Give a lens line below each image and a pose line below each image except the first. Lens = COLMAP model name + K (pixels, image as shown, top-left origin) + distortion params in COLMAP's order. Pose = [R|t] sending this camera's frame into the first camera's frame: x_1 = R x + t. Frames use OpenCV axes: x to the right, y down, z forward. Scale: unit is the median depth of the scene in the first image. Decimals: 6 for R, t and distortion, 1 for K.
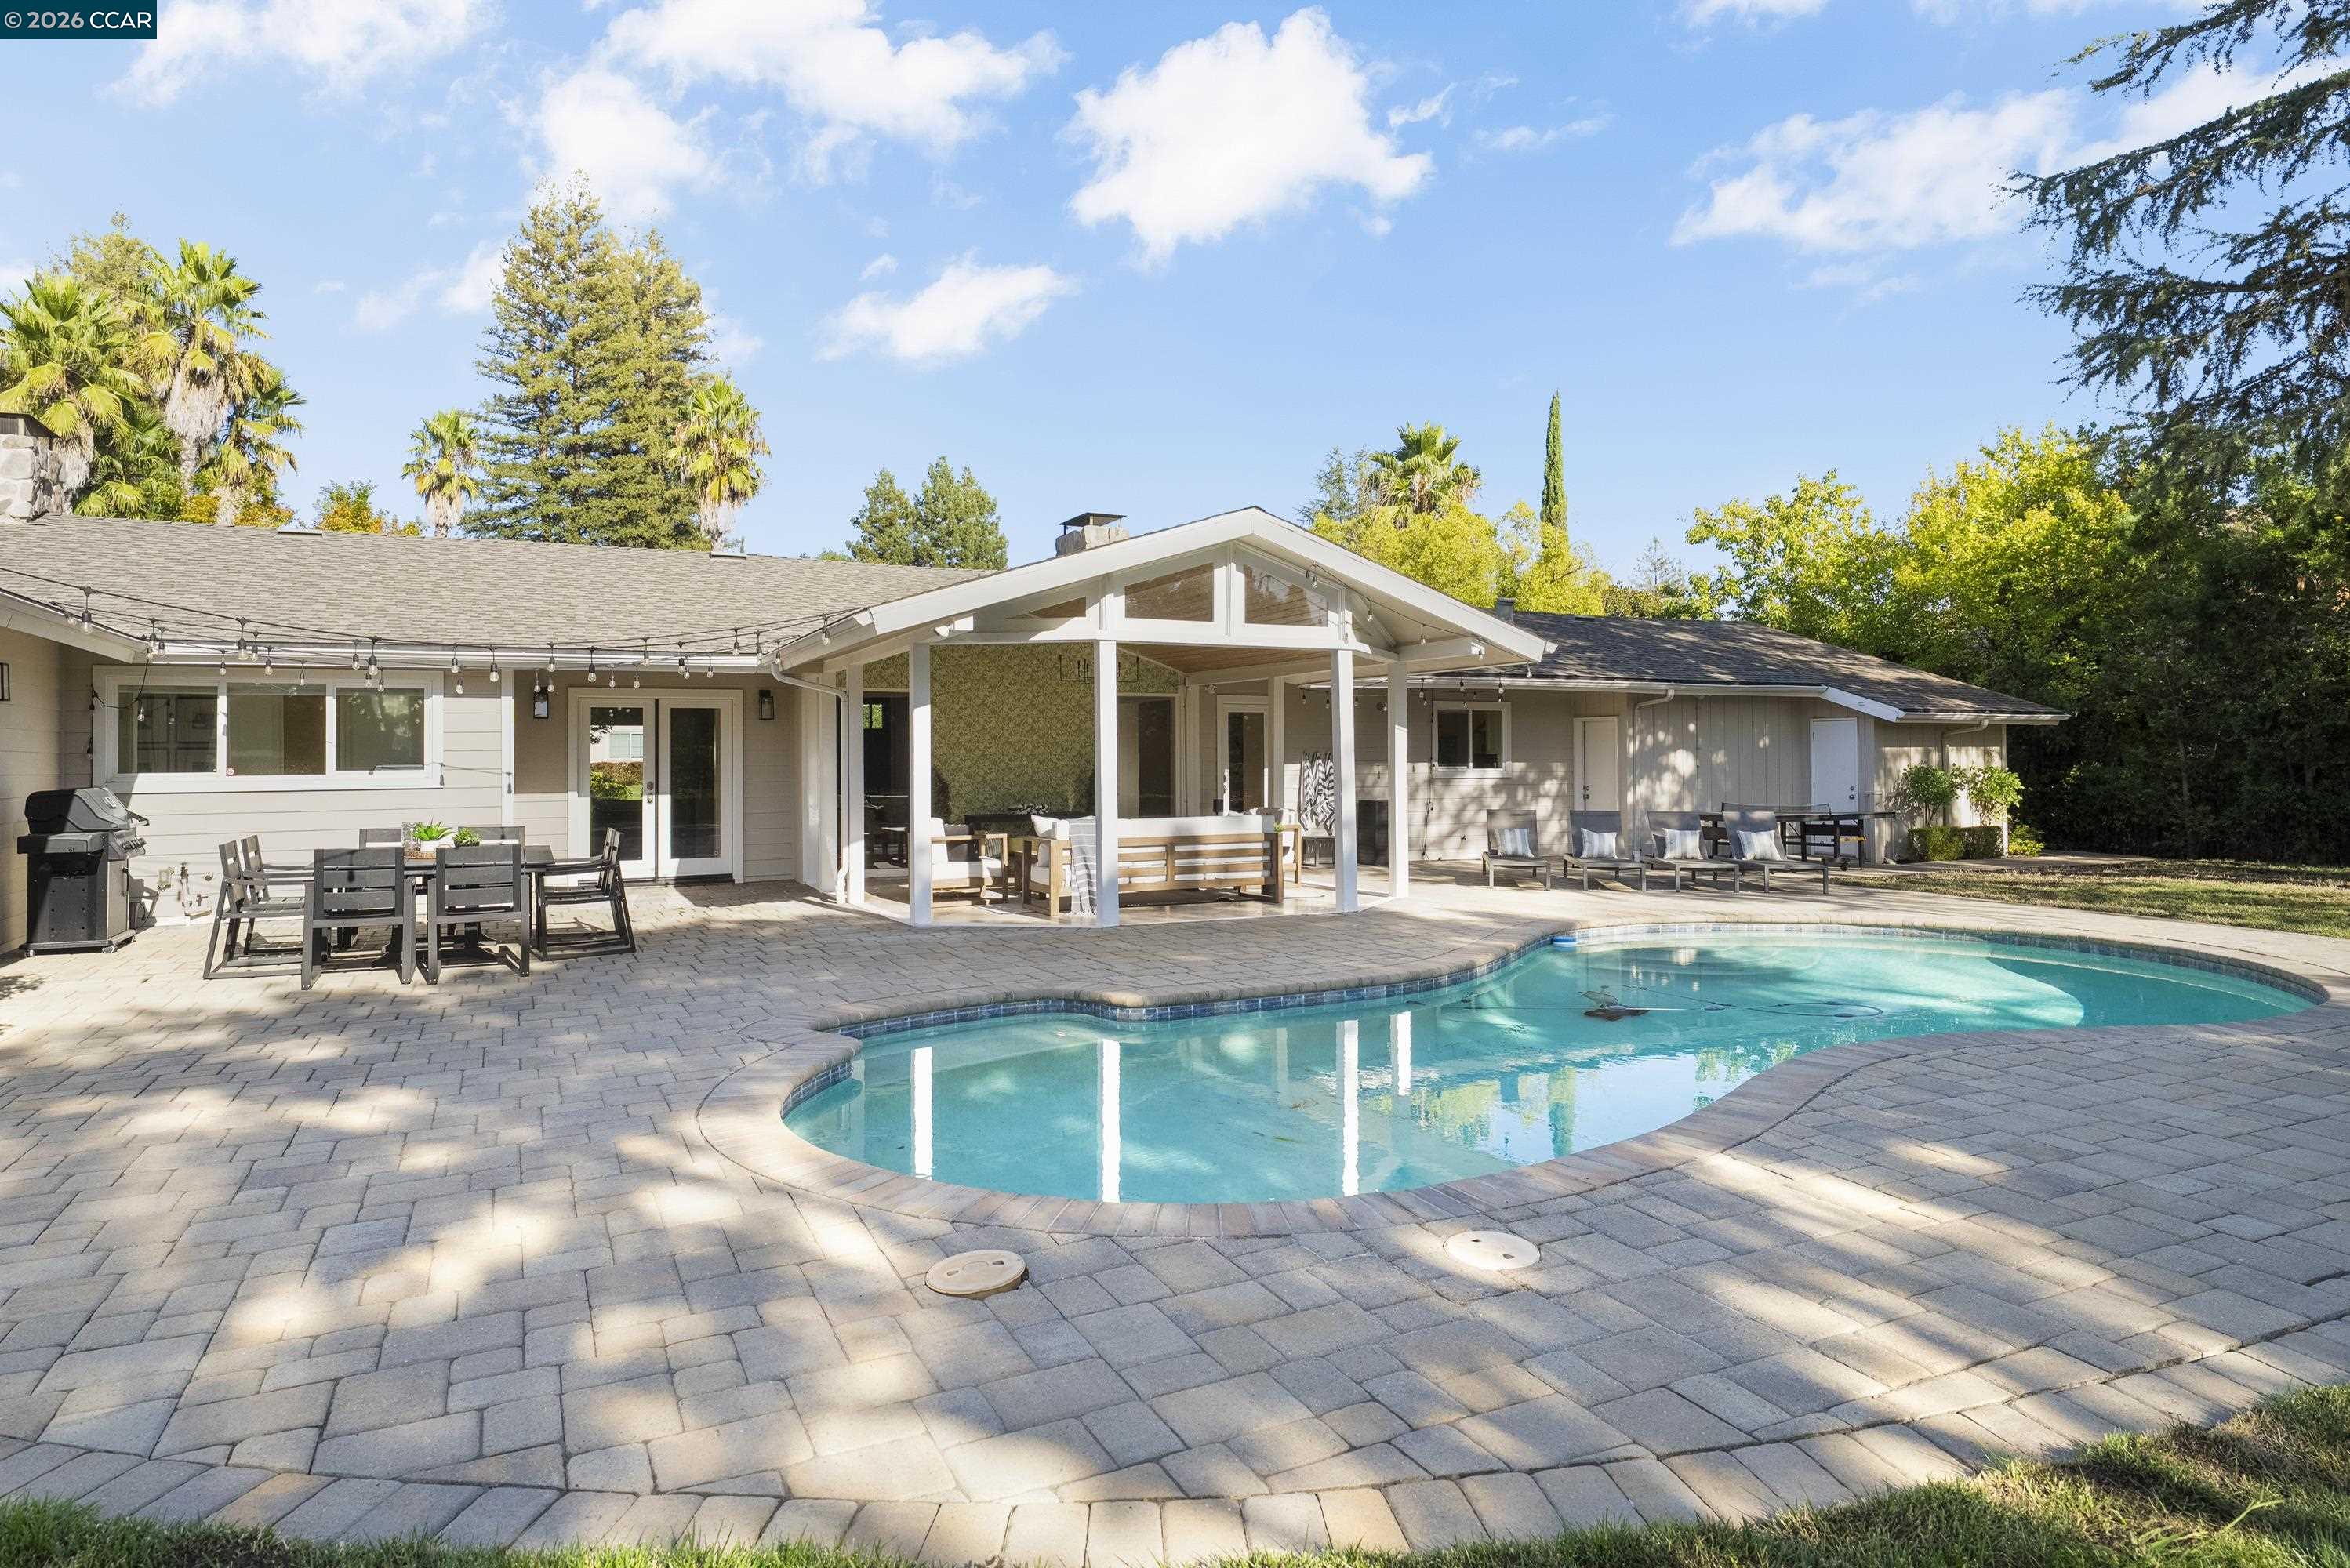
lens RADIAL K [[1394.0, 0, 1179.6], [0, 1394.0, 719.5], [0, 0, 1]] dist [0.007638, -0.002659]
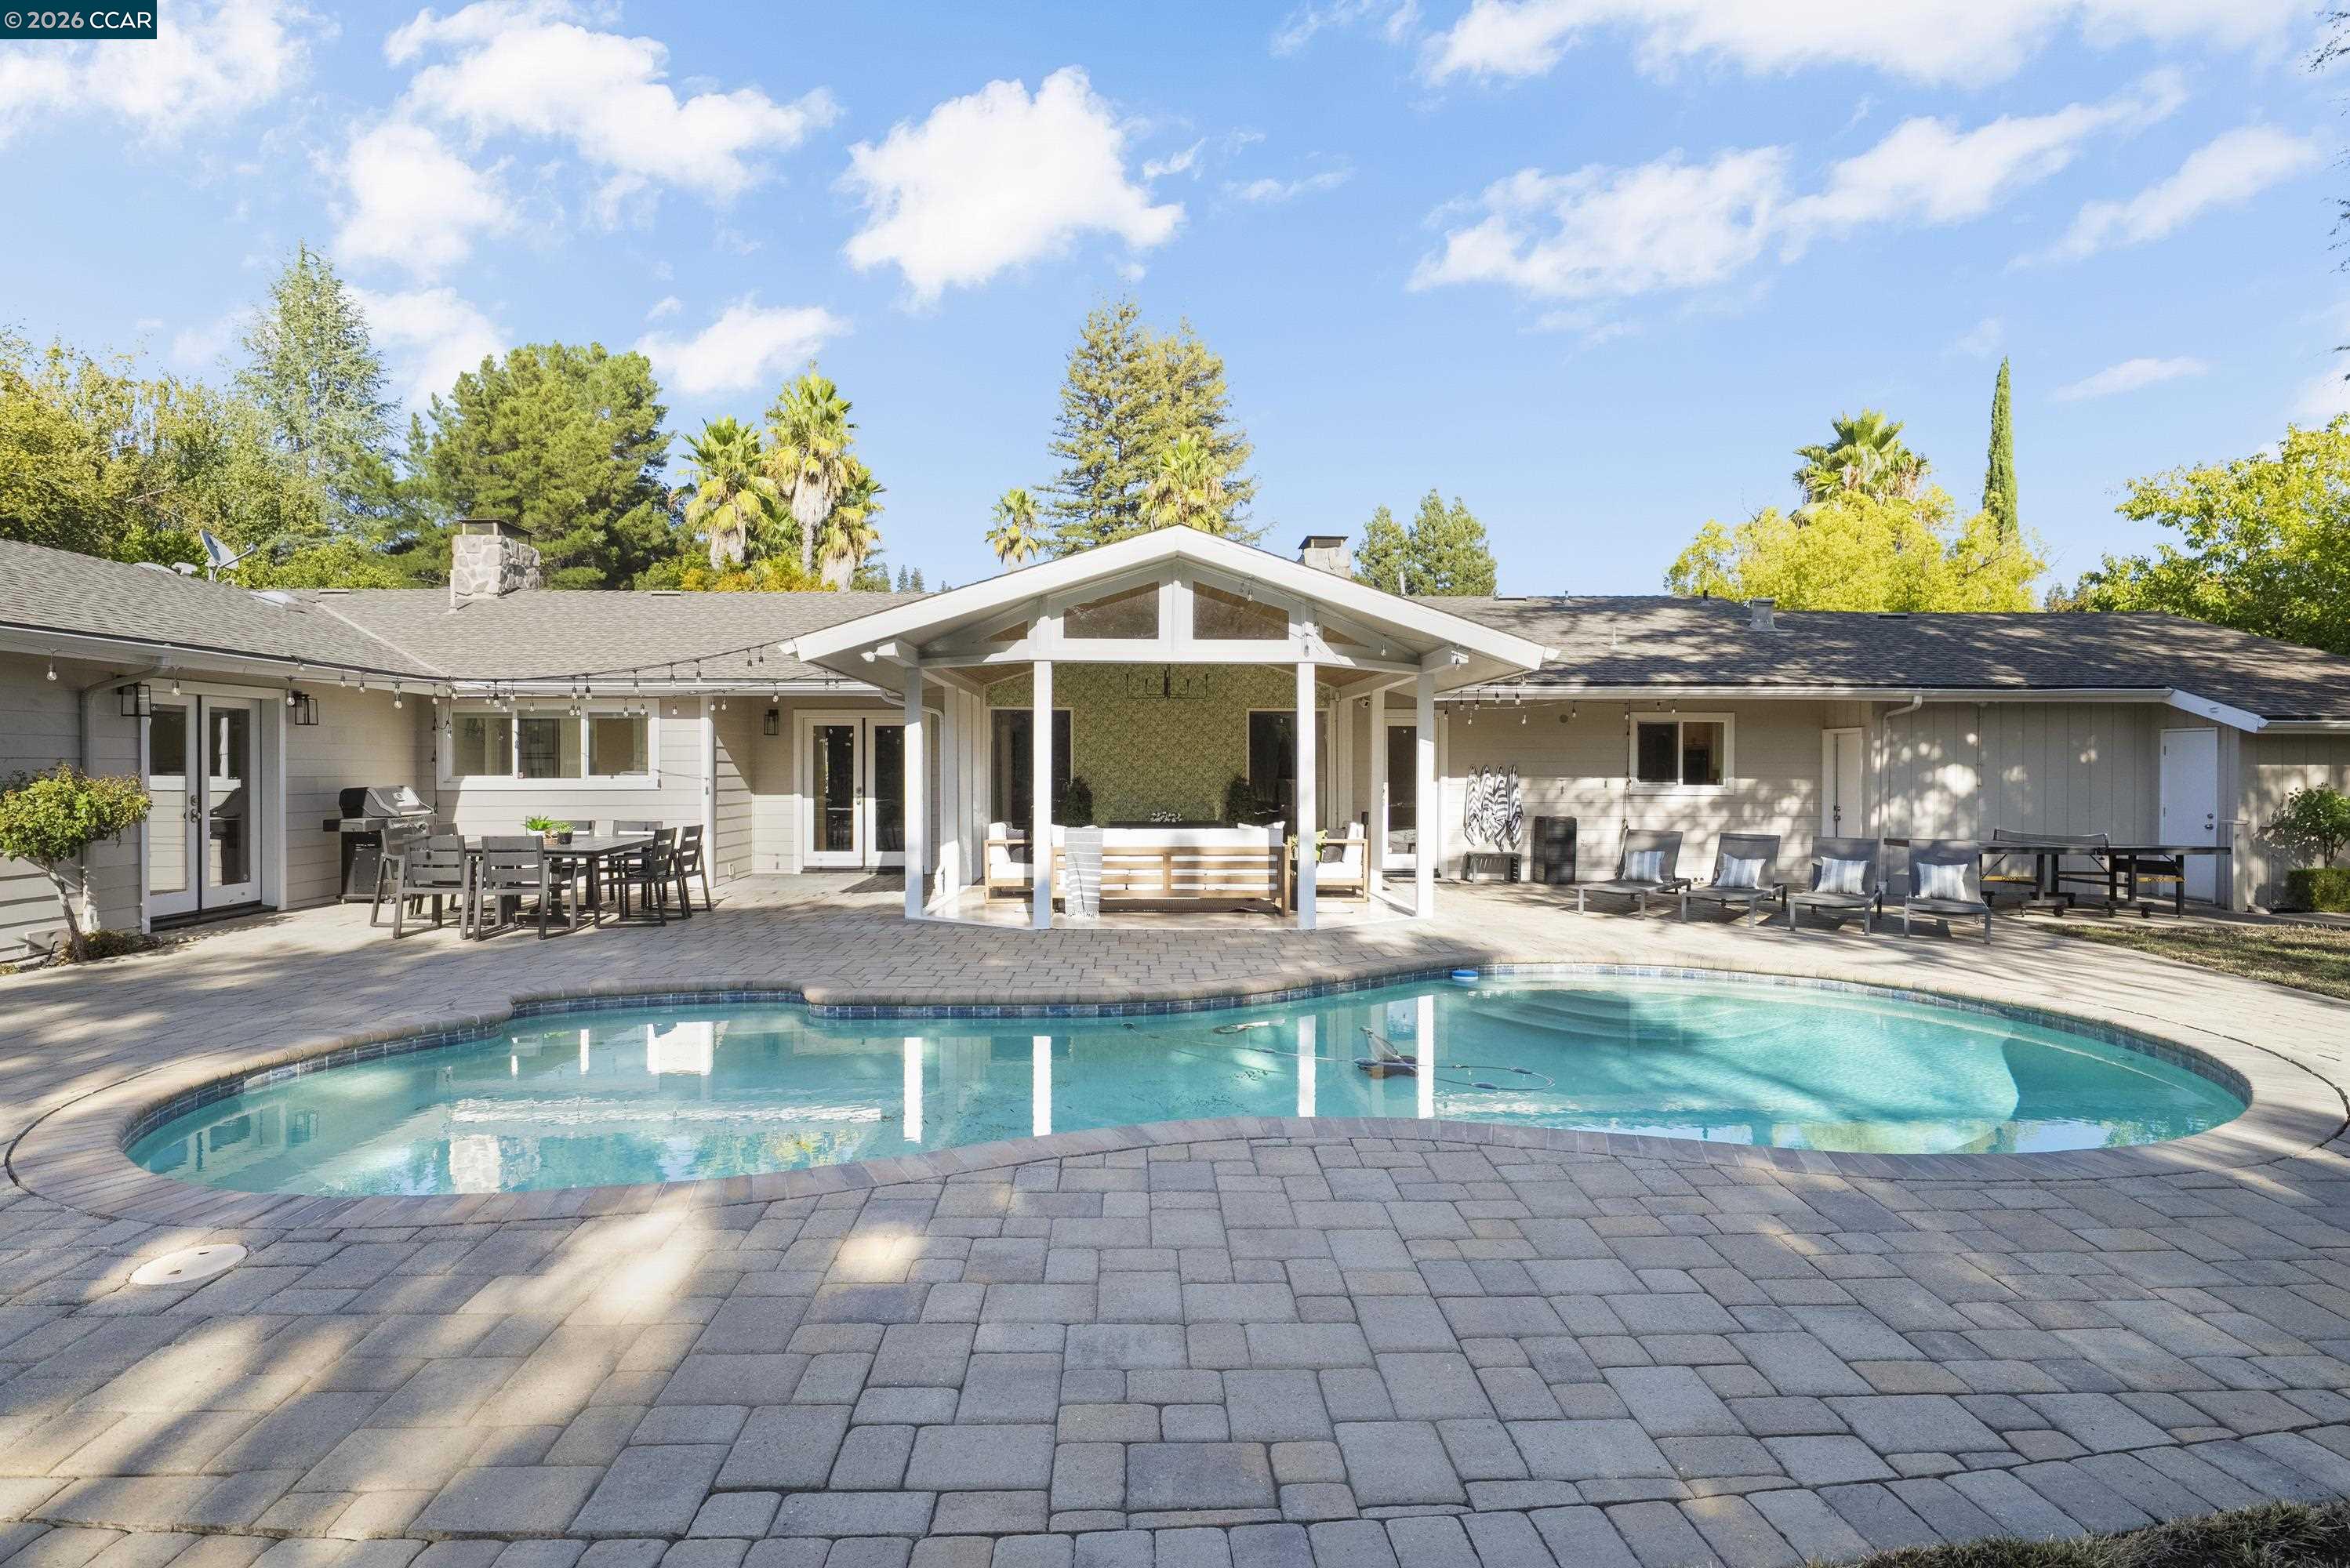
lens RADIAL K [[1264.2, 0, 1145.0], [0, 1264.2, 752.2], [0, 0, 1]] dist [0.002646, 0.001055]
pose [[0.909210, 0.002233, -0.416331, 0.253625], [0.004401, 0.999878, 0.014975, -0.000482], [0.416314, -0.015447, 0.909090, 0.093773]]
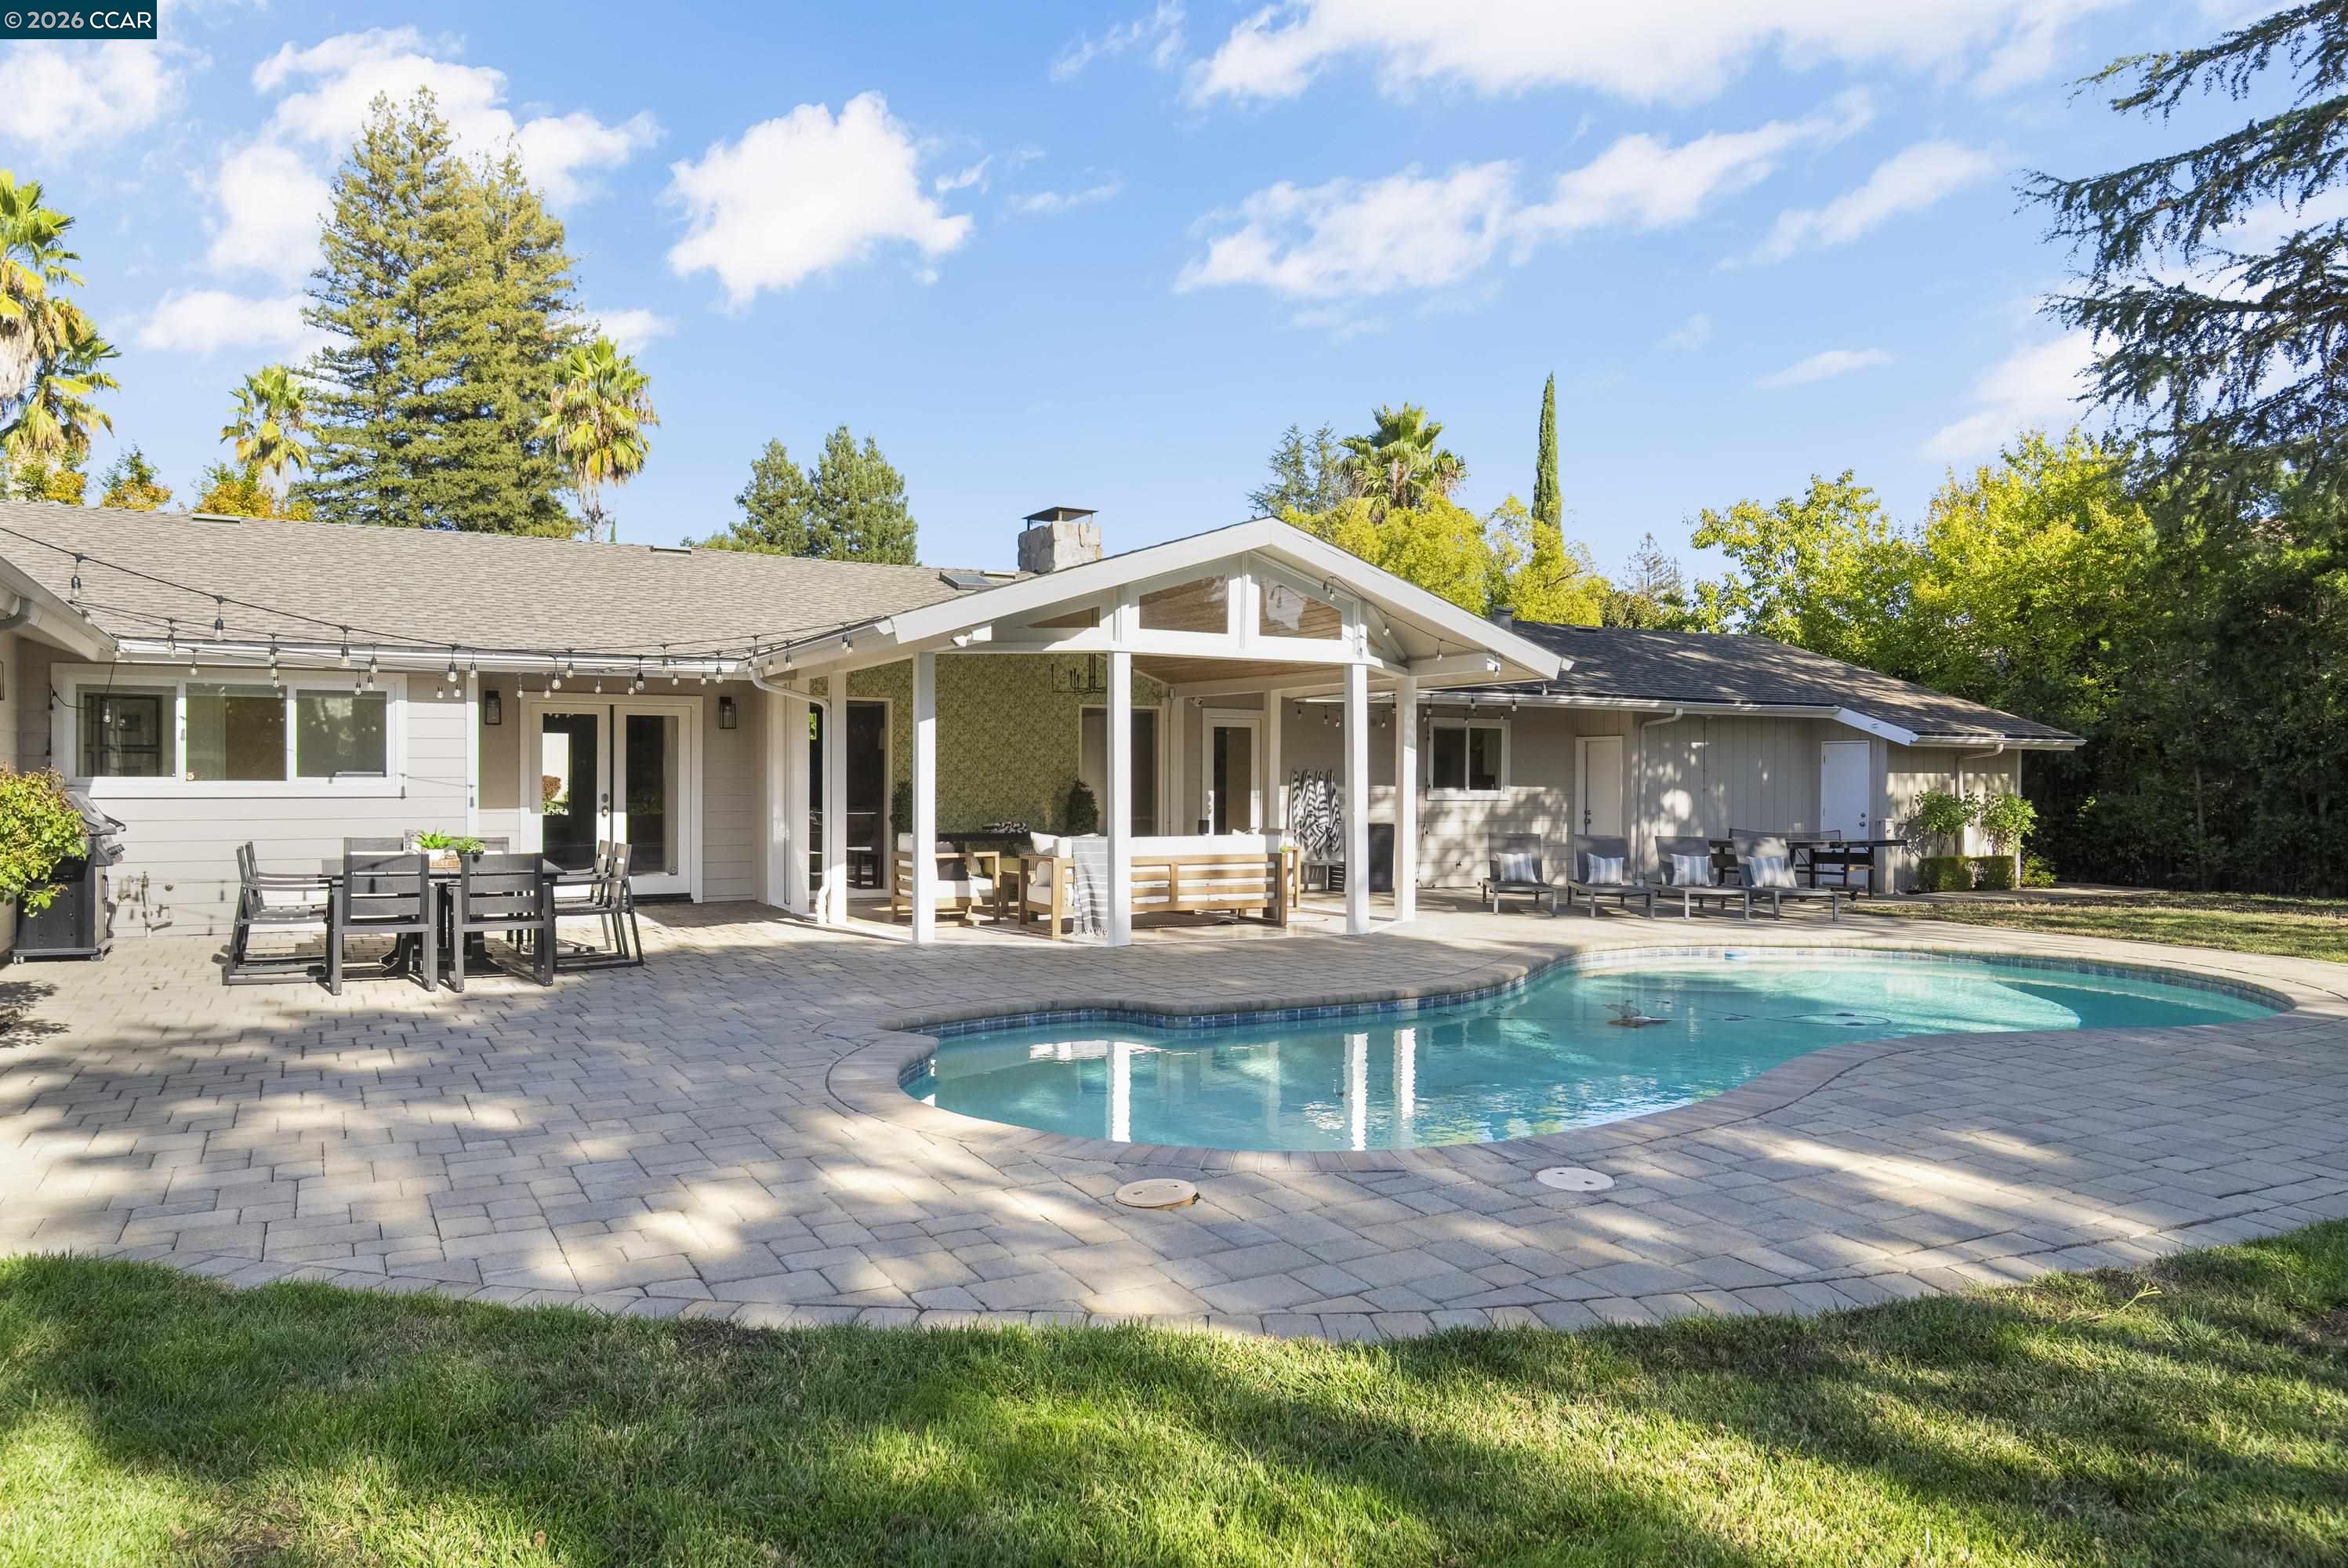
lens RADIAL K [[1606.9, 0, 1170.2], [0, 1606.9, 769.0], [0, 0, 1]] dist [-0.025578, 0.014112]
pose [[0.999079, 0.011122, 0.041454, -0.038423], [-0.012047, 0.999683, 0.022128, -0.000184], [-0.041194, -0.022607, 0.998895, -0.073844]]
